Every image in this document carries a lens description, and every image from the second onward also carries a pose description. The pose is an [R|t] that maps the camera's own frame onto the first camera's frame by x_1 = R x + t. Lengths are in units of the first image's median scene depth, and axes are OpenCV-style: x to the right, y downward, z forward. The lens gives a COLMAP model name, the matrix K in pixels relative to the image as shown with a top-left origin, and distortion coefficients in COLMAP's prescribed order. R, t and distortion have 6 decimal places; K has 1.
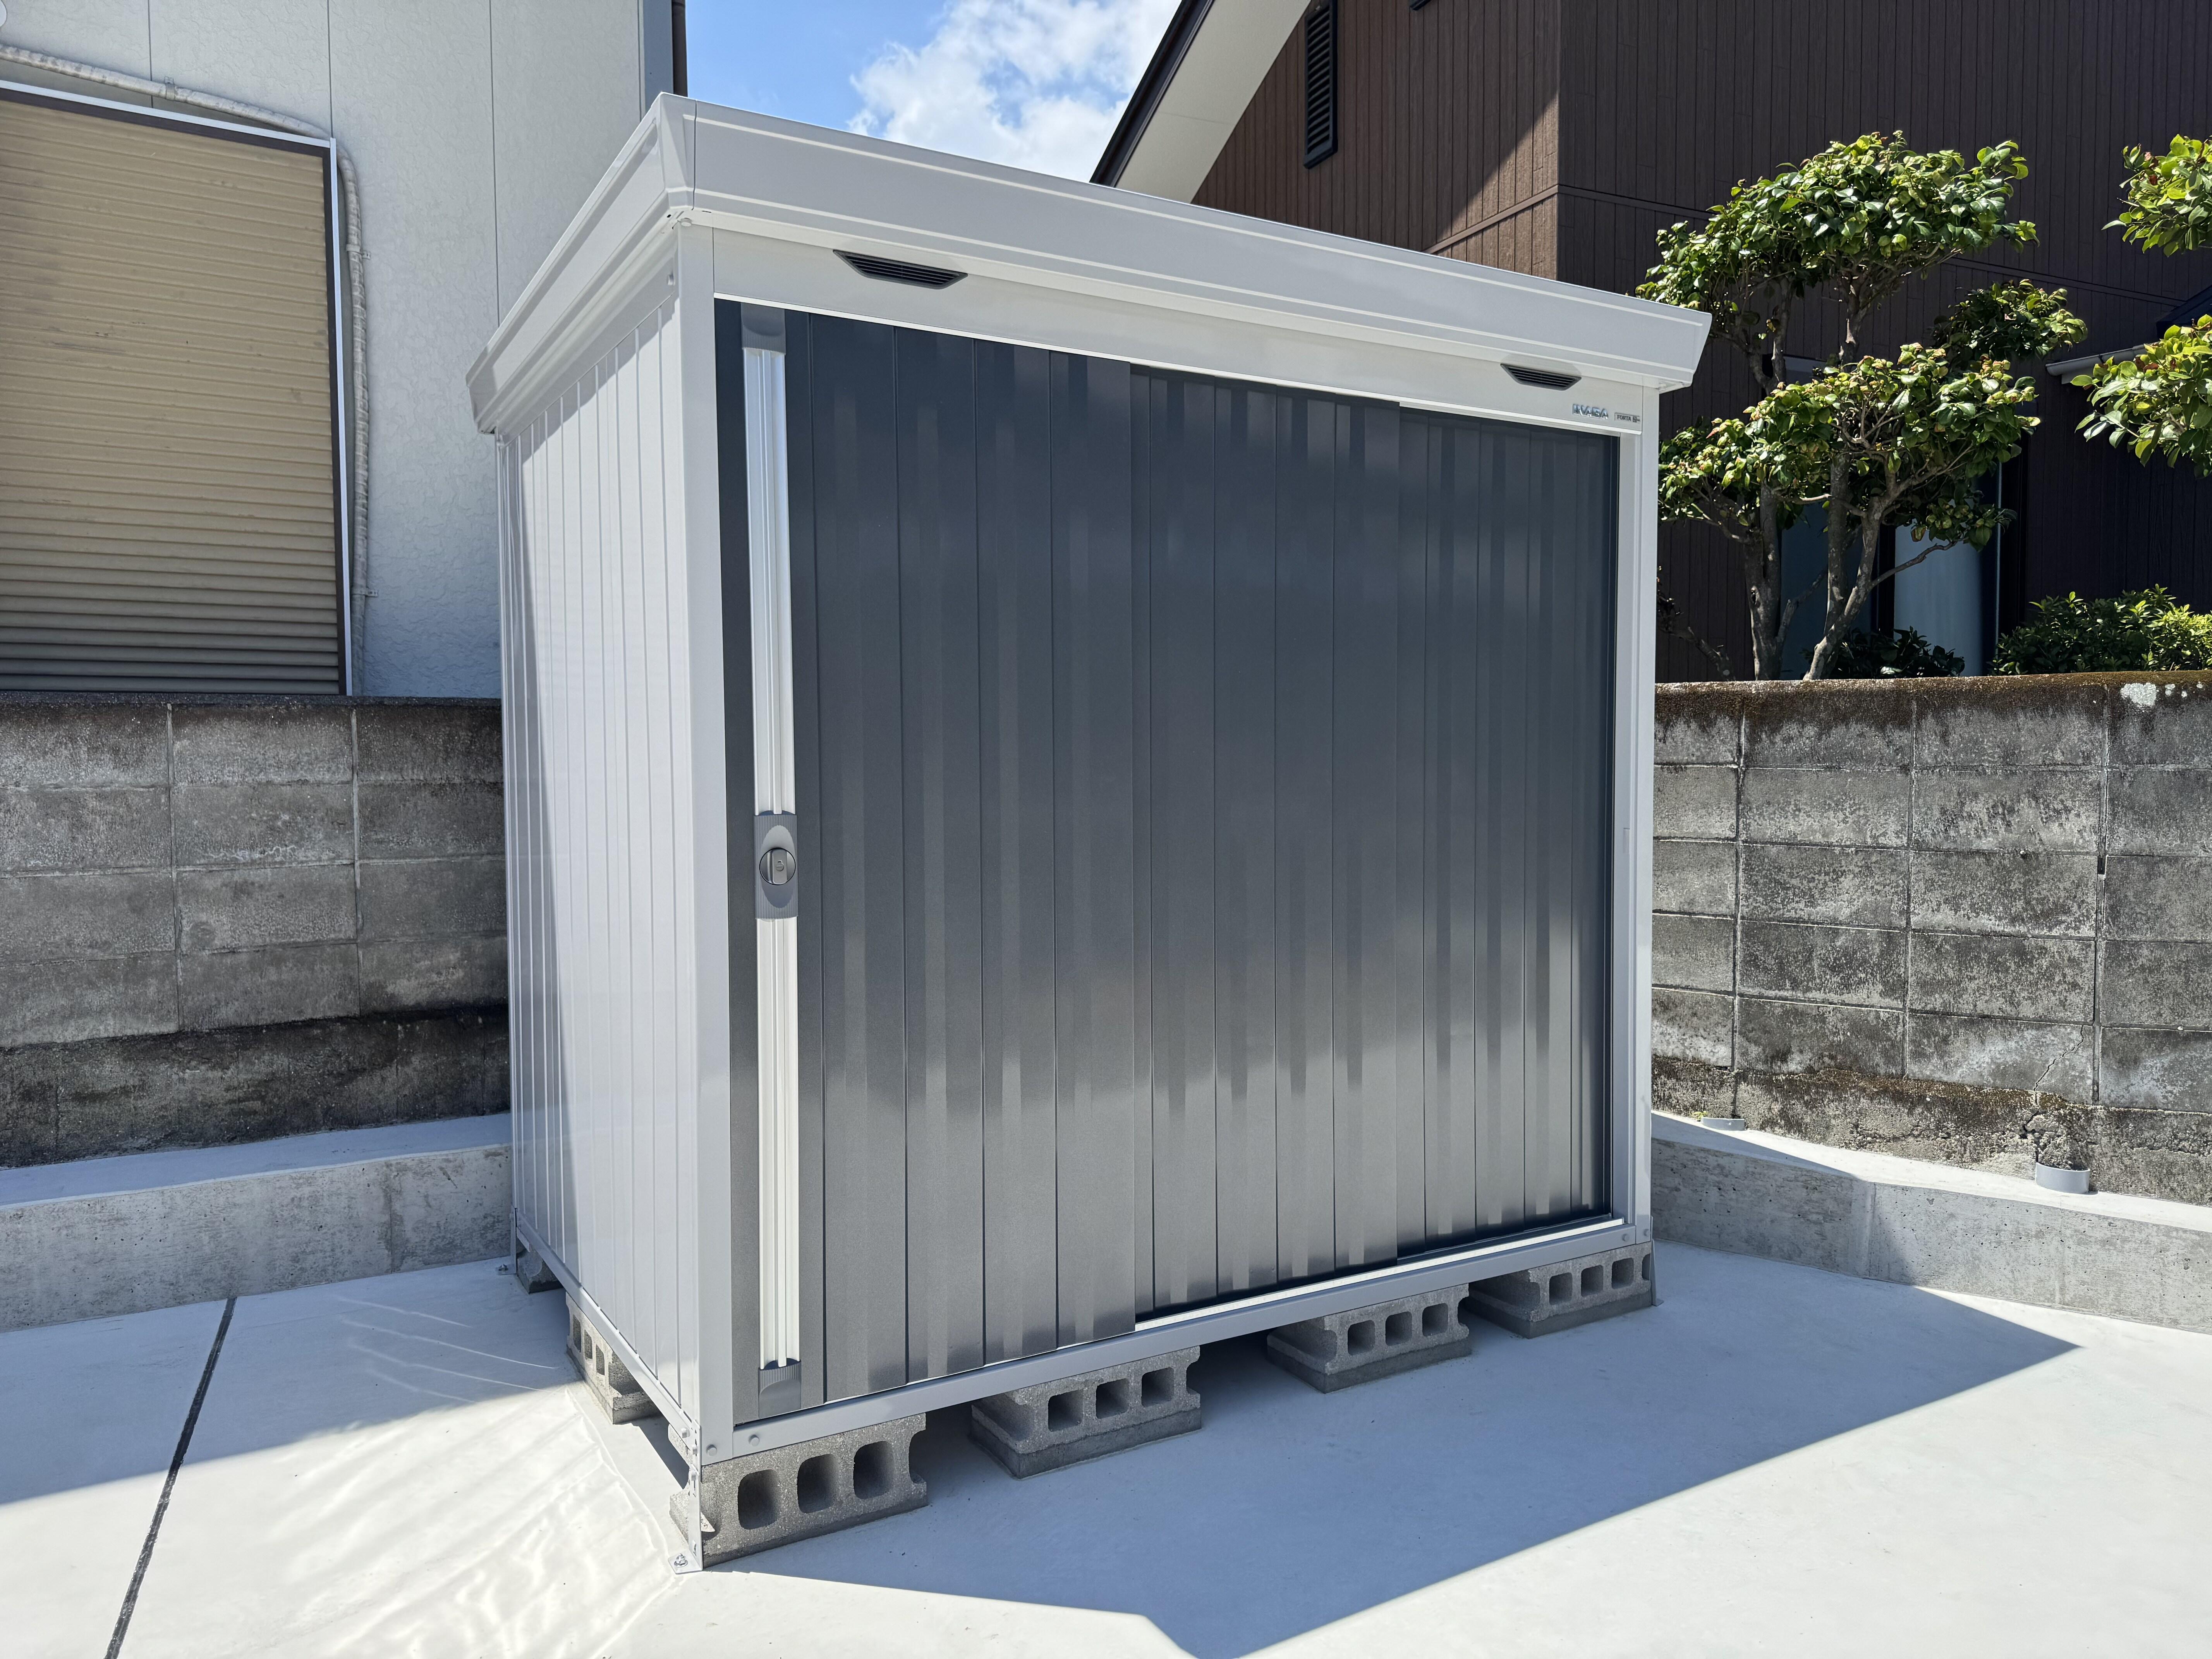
lens RADIAL K [[1592.5, 0, 1111.6], [0, 1592.5, 830.8], [0, 0, 1]] dist [0.035465, -0.043570]
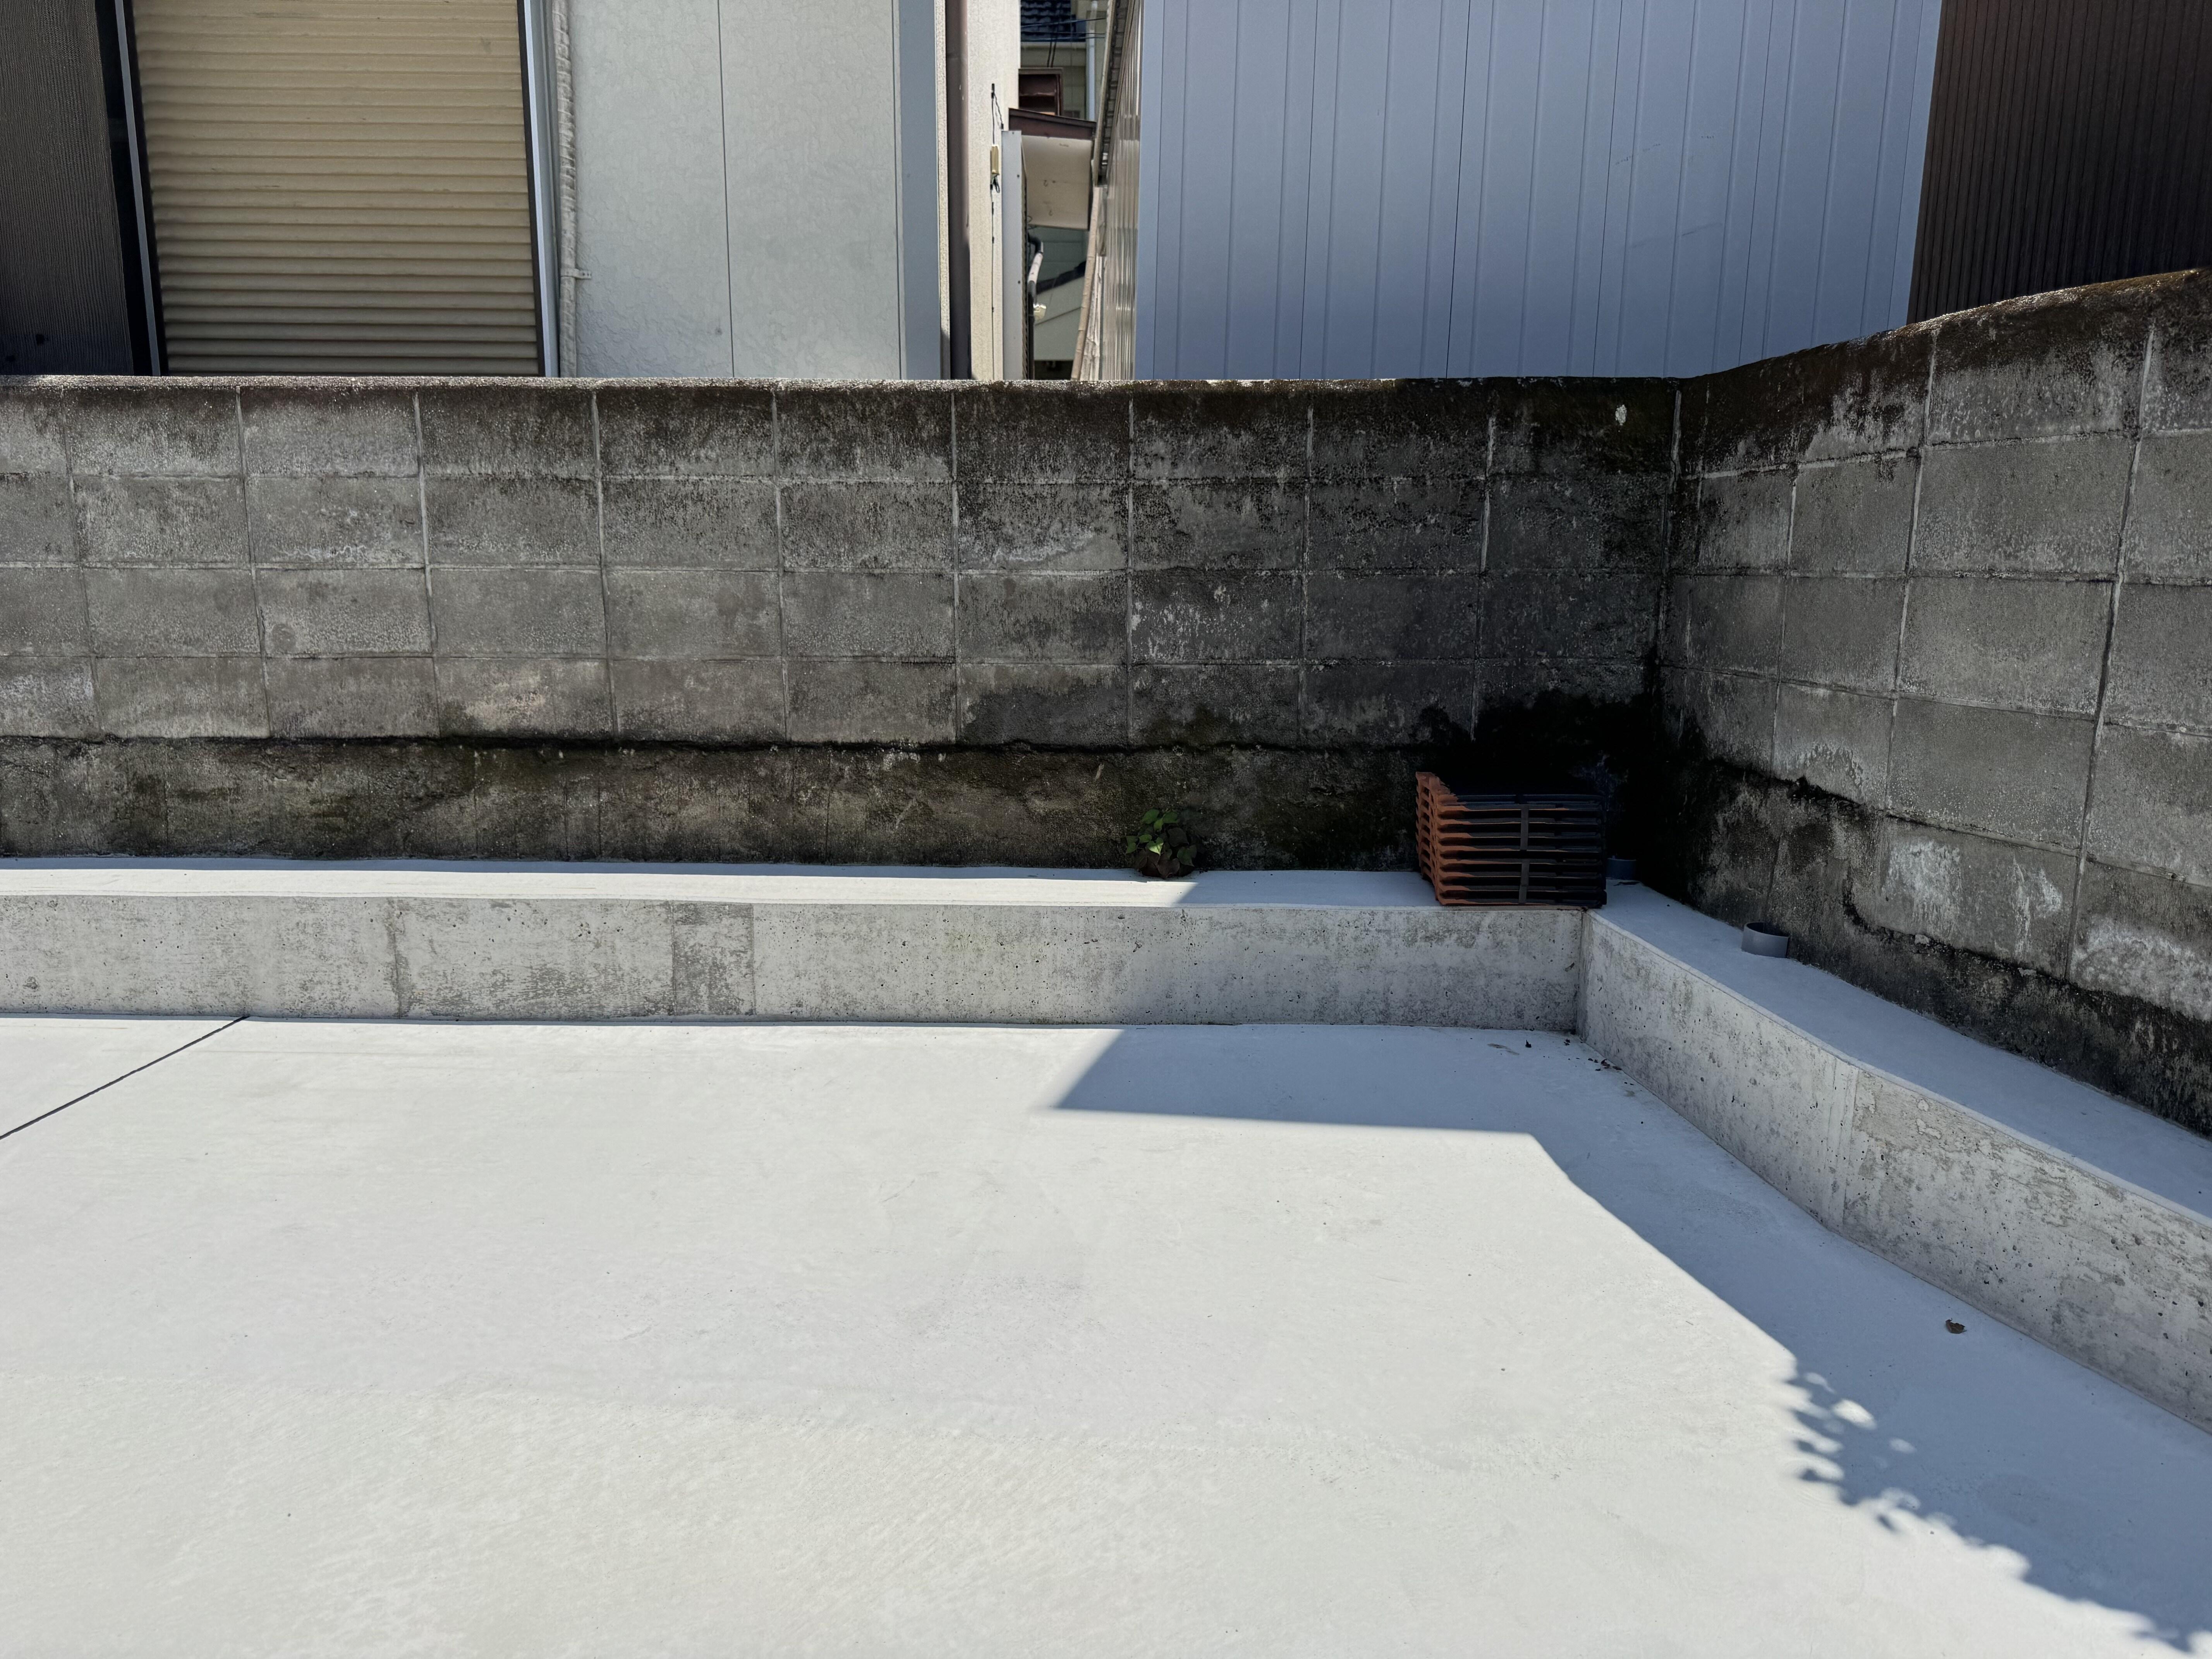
lens RADIAL K [[1592.5, 0, 1100.3], [0, 1592.5, 833.8], [0, 0, 1]] dist [0.035465, -0.043570]
pose [[0.847067, 0.106453, -0.520716, 0.345374], [-0.033632, 0.988508, 0.147377, 0.023347], [0.530421, -0.107326, 0.840913, 0.443283]]
